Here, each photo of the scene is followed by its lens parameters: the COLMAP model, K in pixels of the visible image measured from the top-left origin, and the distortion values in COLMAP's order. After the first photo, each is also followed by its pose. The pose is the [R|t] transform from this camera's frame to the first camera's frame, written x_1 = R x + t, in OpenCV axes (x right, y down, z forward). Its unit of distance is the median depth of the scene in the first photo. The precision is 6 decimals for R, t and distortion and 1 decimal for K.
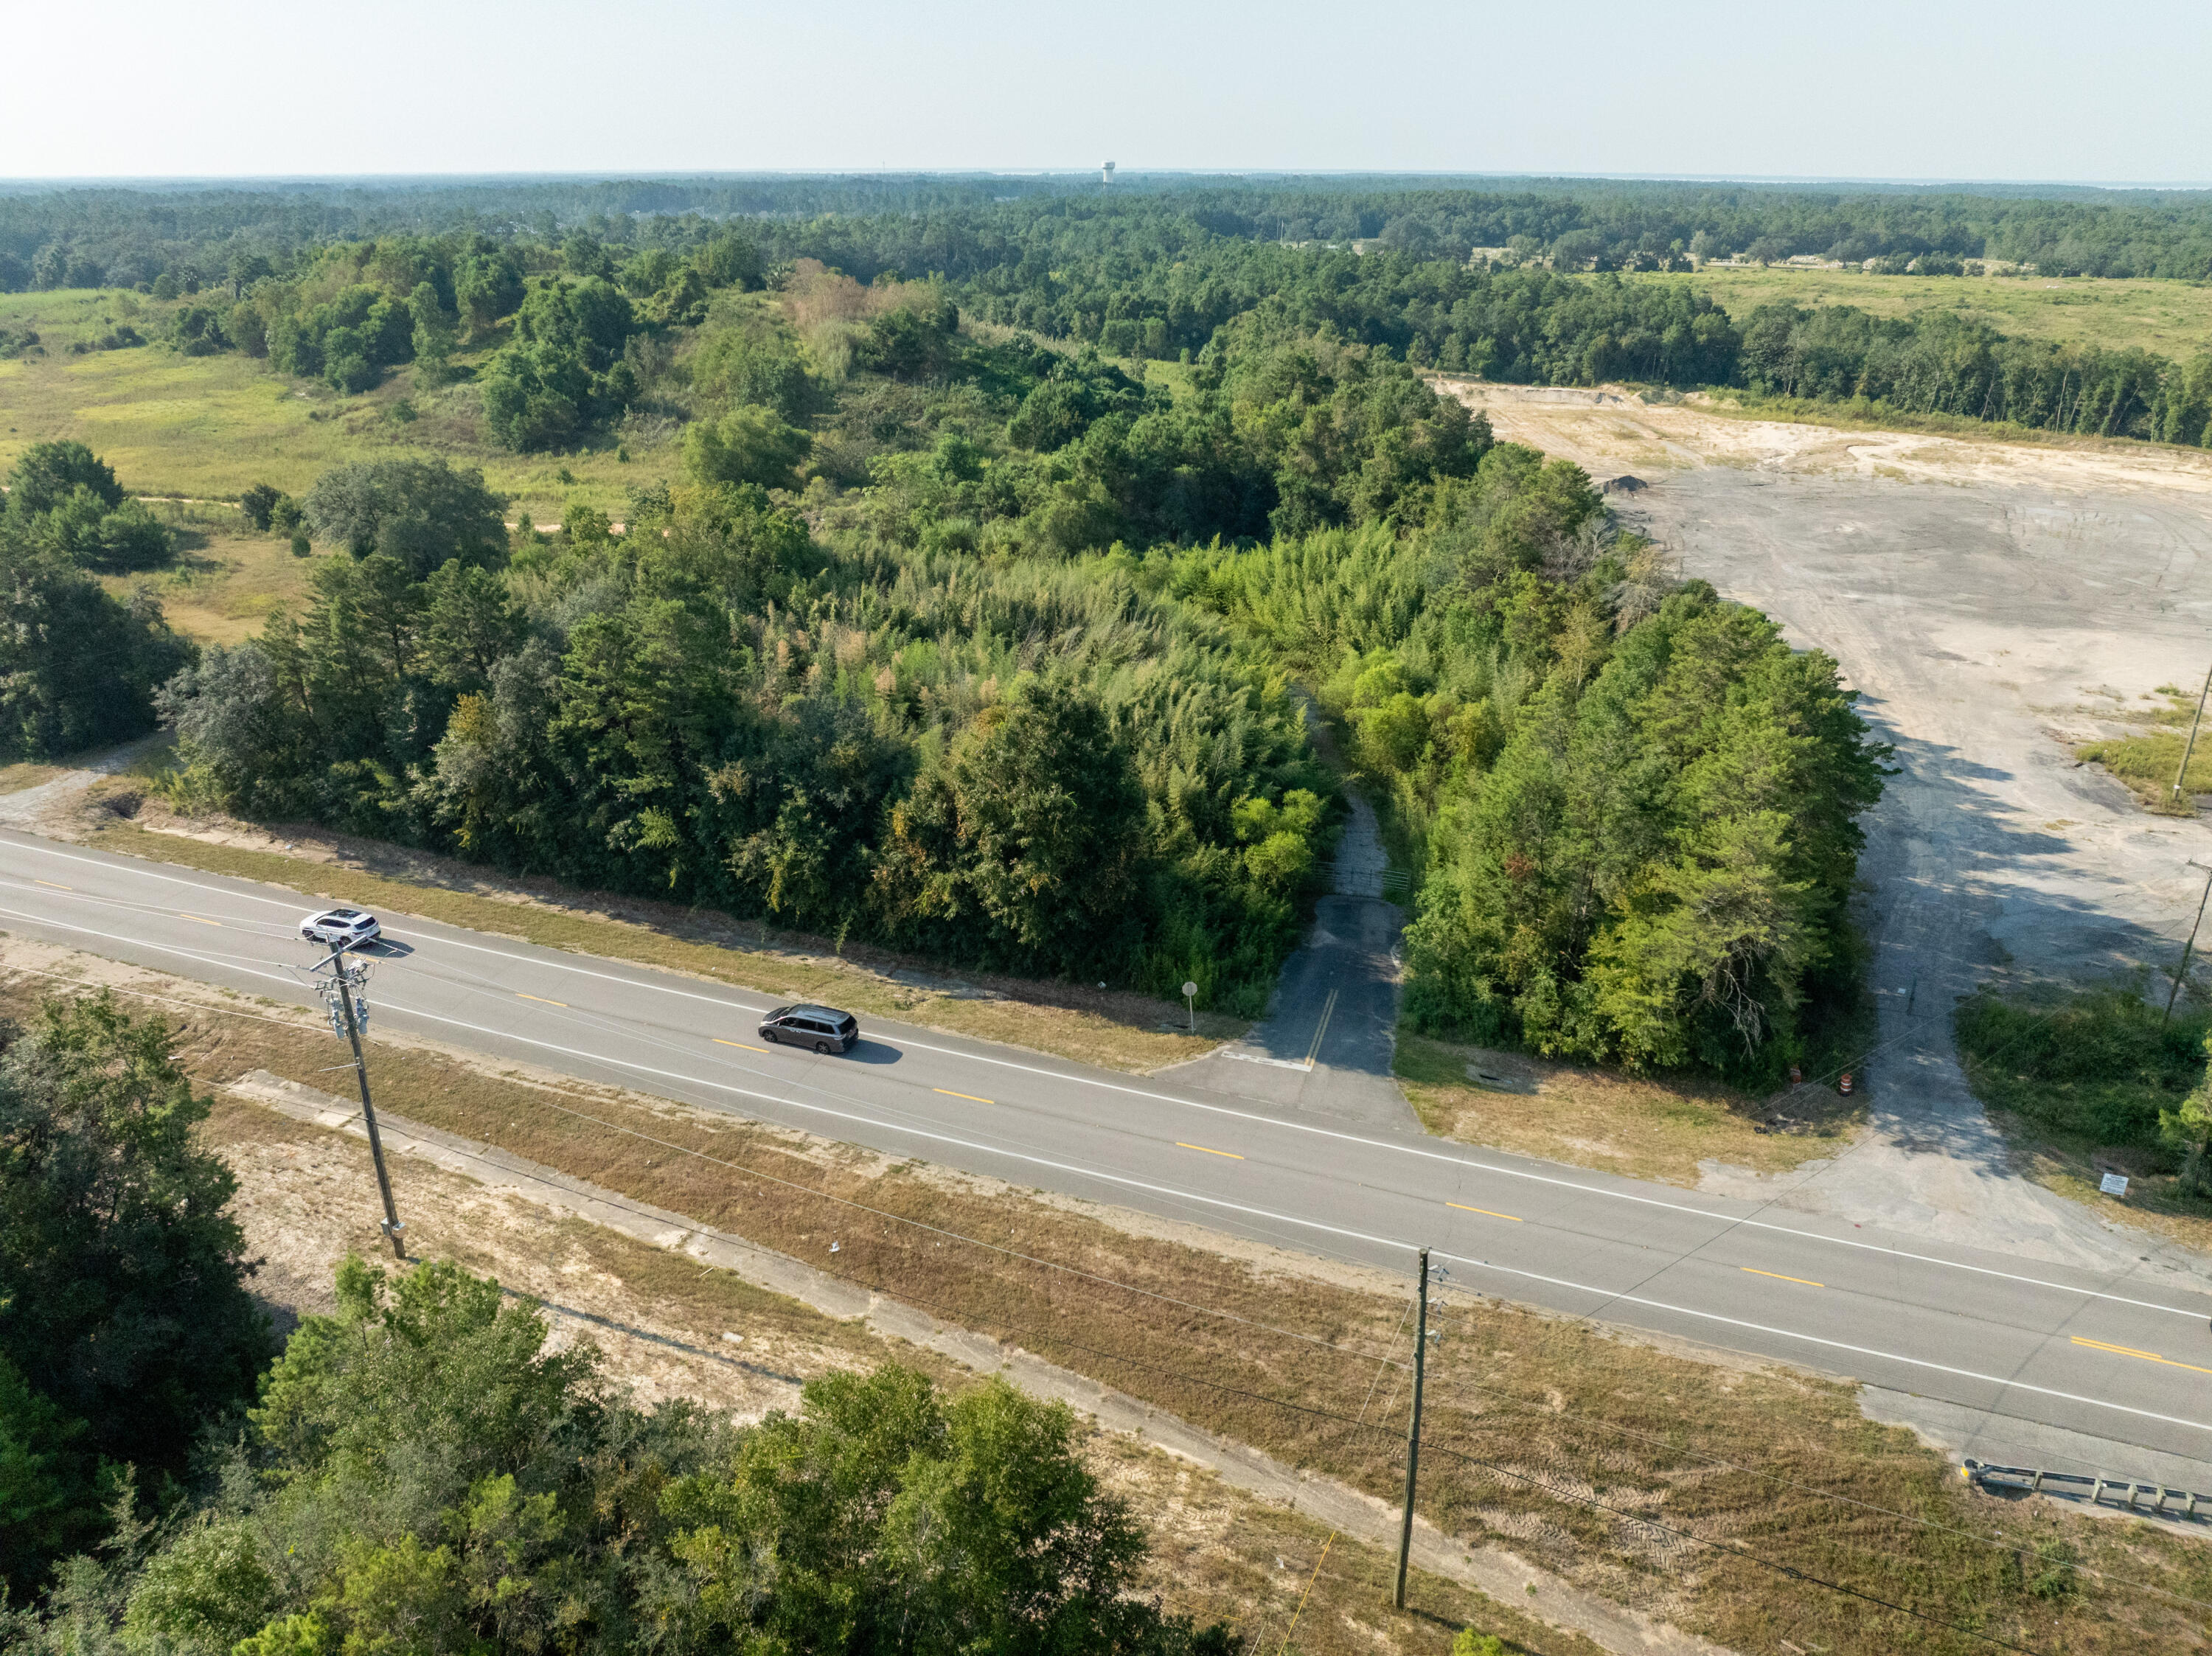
lens RADIAL K [[1548.5, 0, 1102.9], [0, 1548.5, 829.4], [0, 0, 1]] dist [-0.043497, 0.010084]
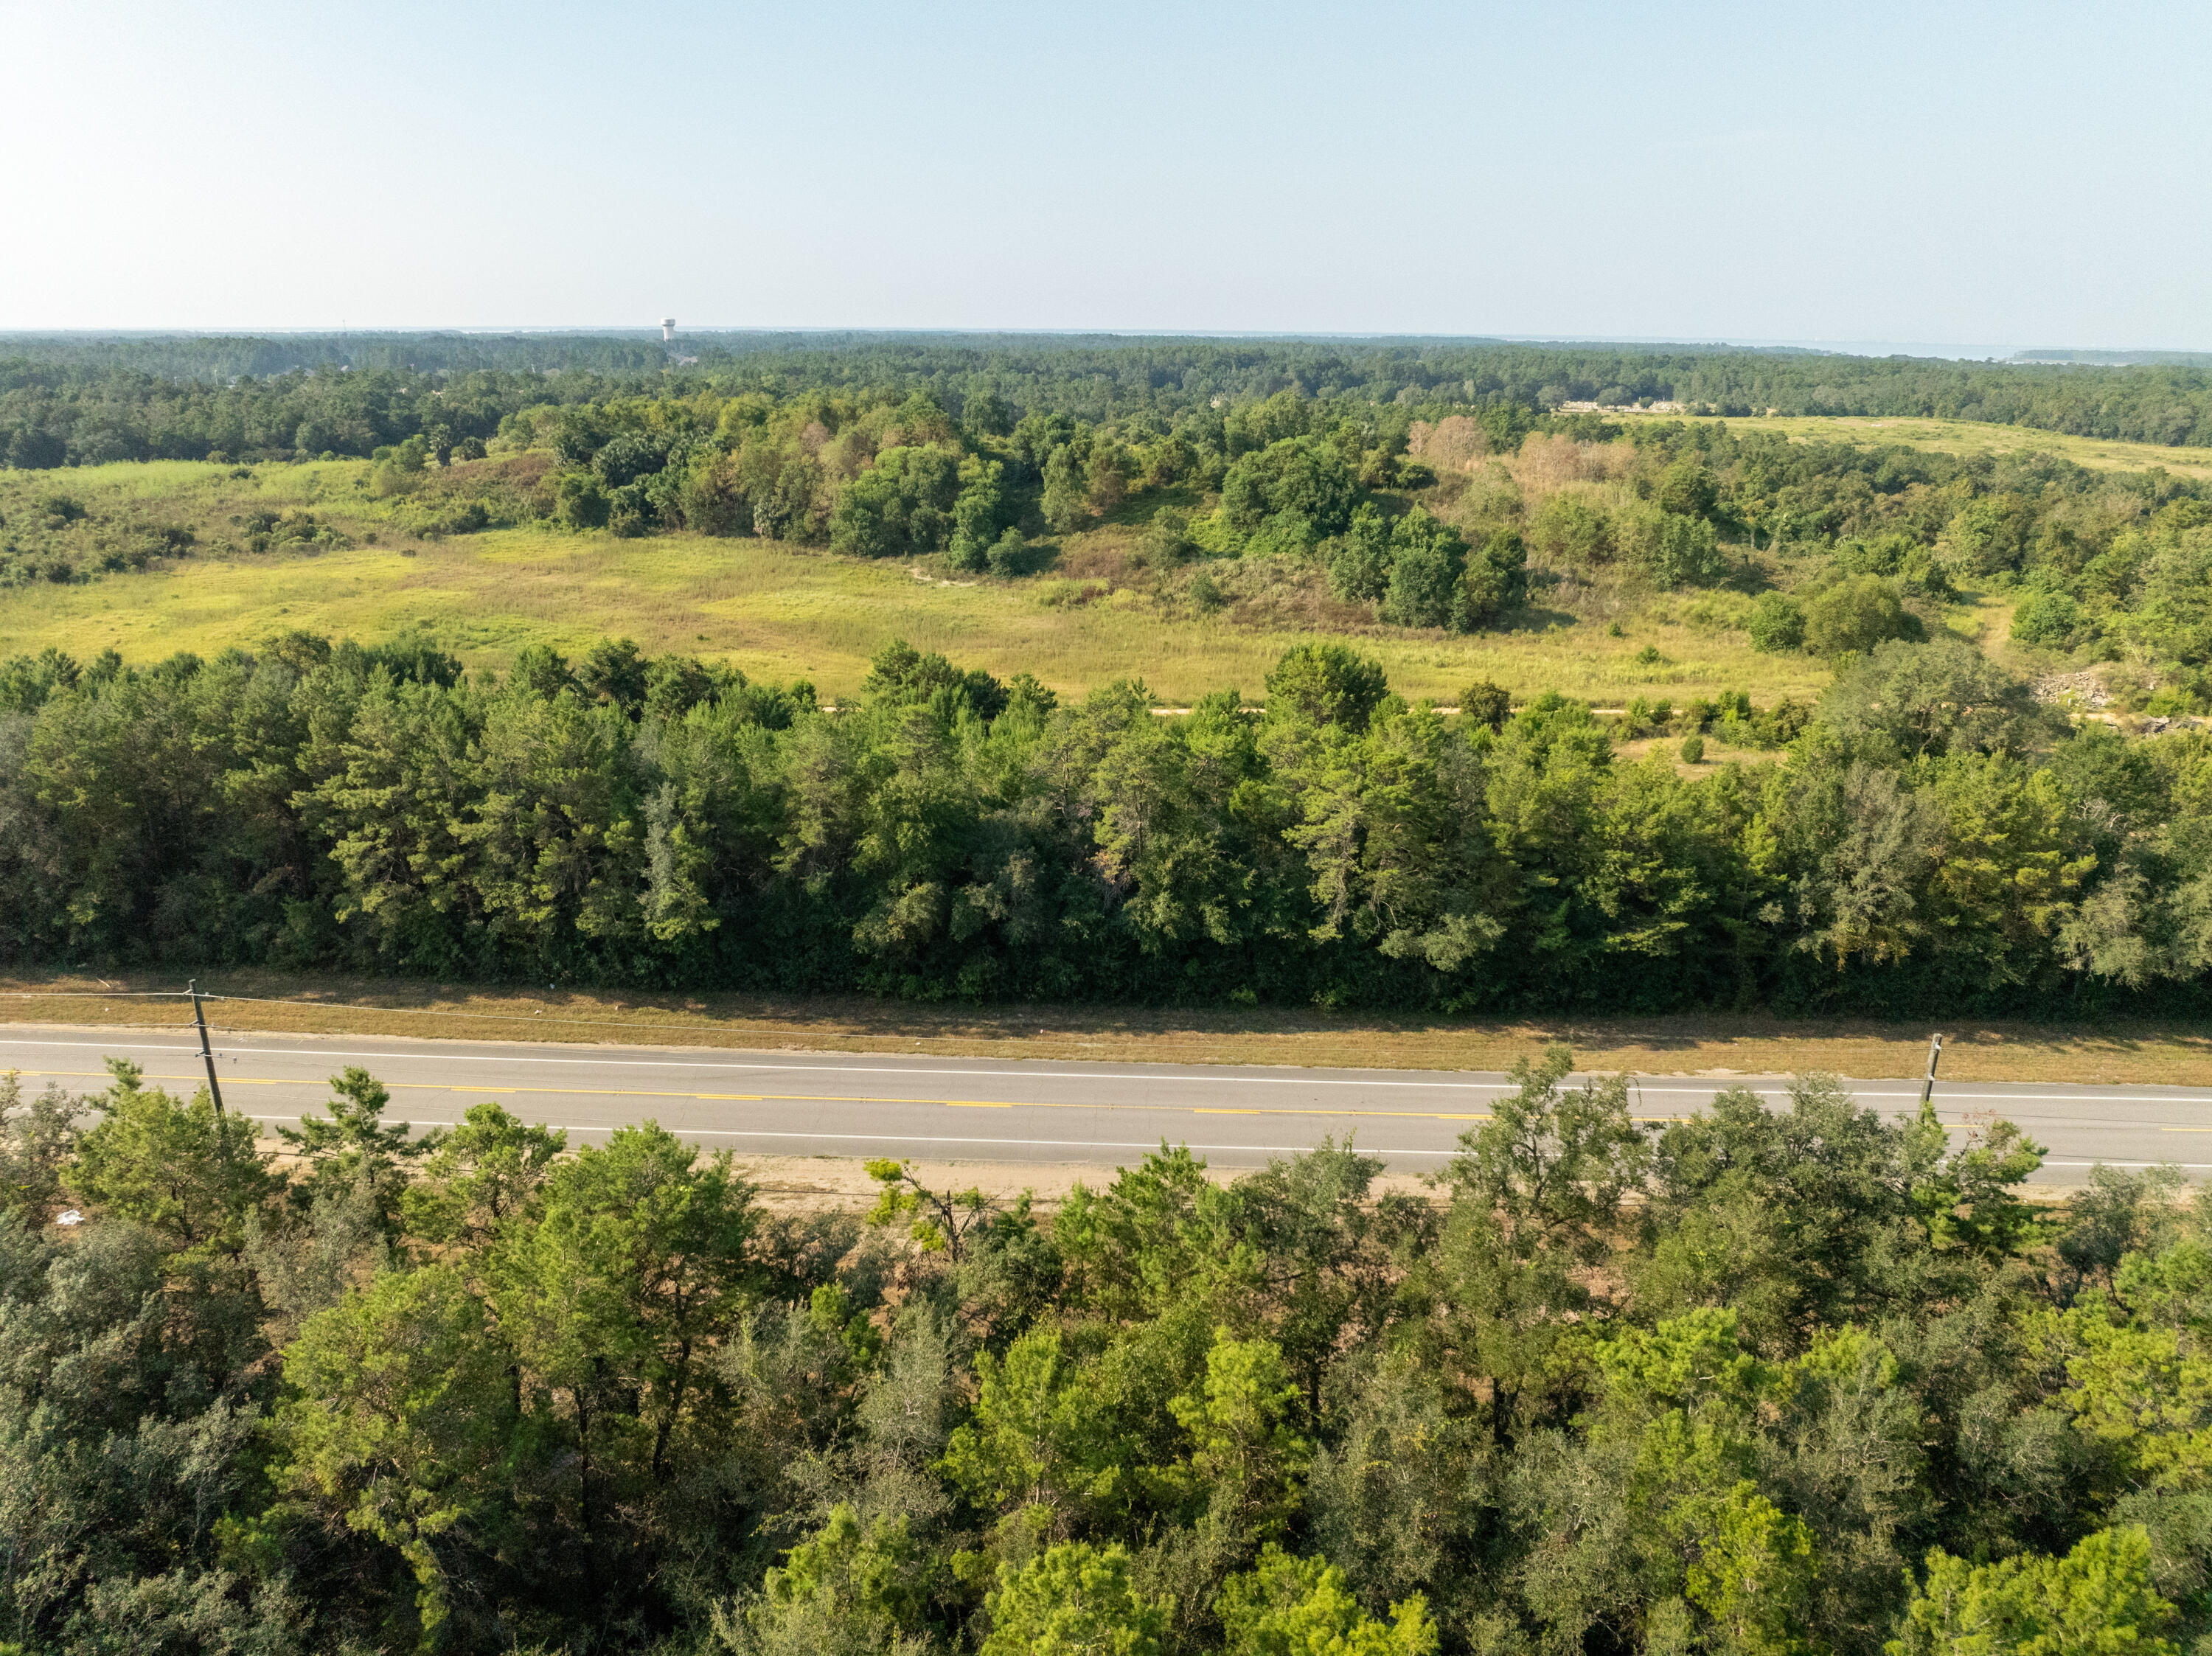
lens RADIAL K [[1548.5, 0, 1104.6], [0, 1548.5, 821.1], [0, 0, 1]] dist [-0.043497, 0.010084]
pose [[0.939527, -0.098257, 0.328077, -0.706899], [0.129071, 0.988911, -0.073453, -0.080373], [-0.317222, 0.111356, 0.941791, 0.195128]]
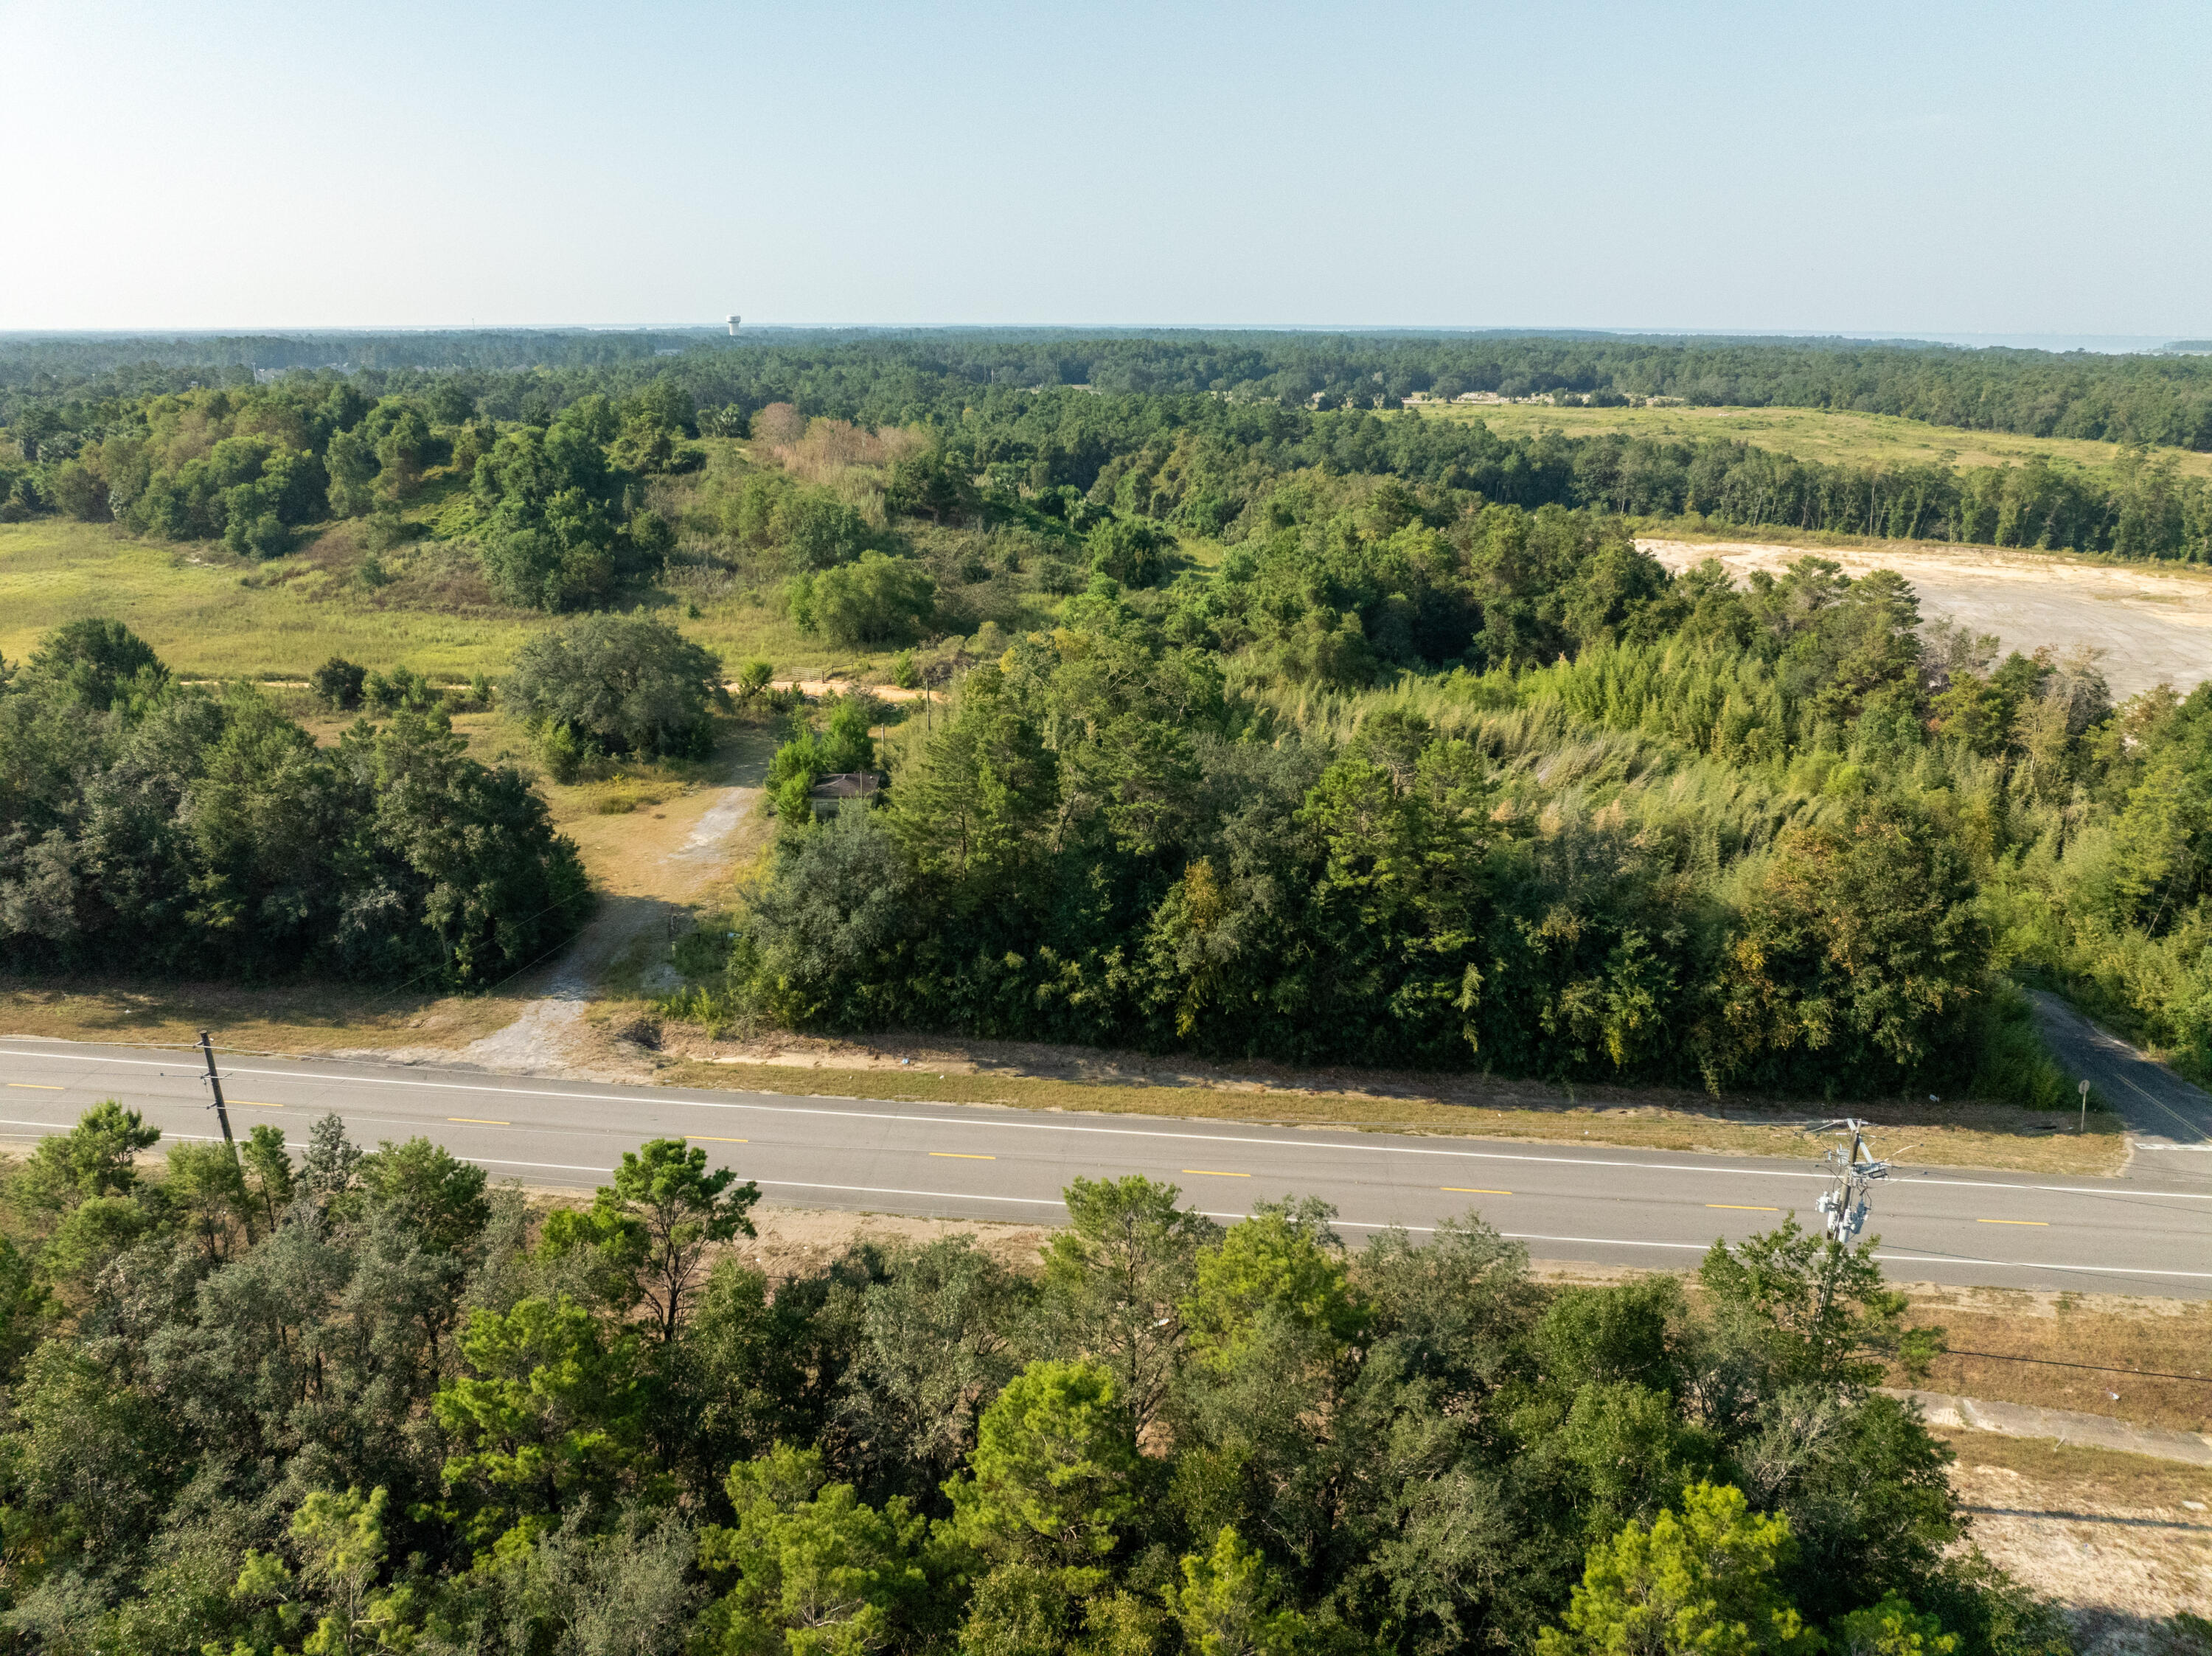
lens RADIAL K [[1548.5, 0, 1101.4], [0, 1548.5, 819.3], [0, 0, 1]] dist [-0.043497, 0.010084]
pose [[0.967979, -0.076024, 0.239244, -0.238508], [0.098227, 0.991757, -0.082278, -0.015559], [-0.231017, 0.103143, 0.967467, 0.051557]]
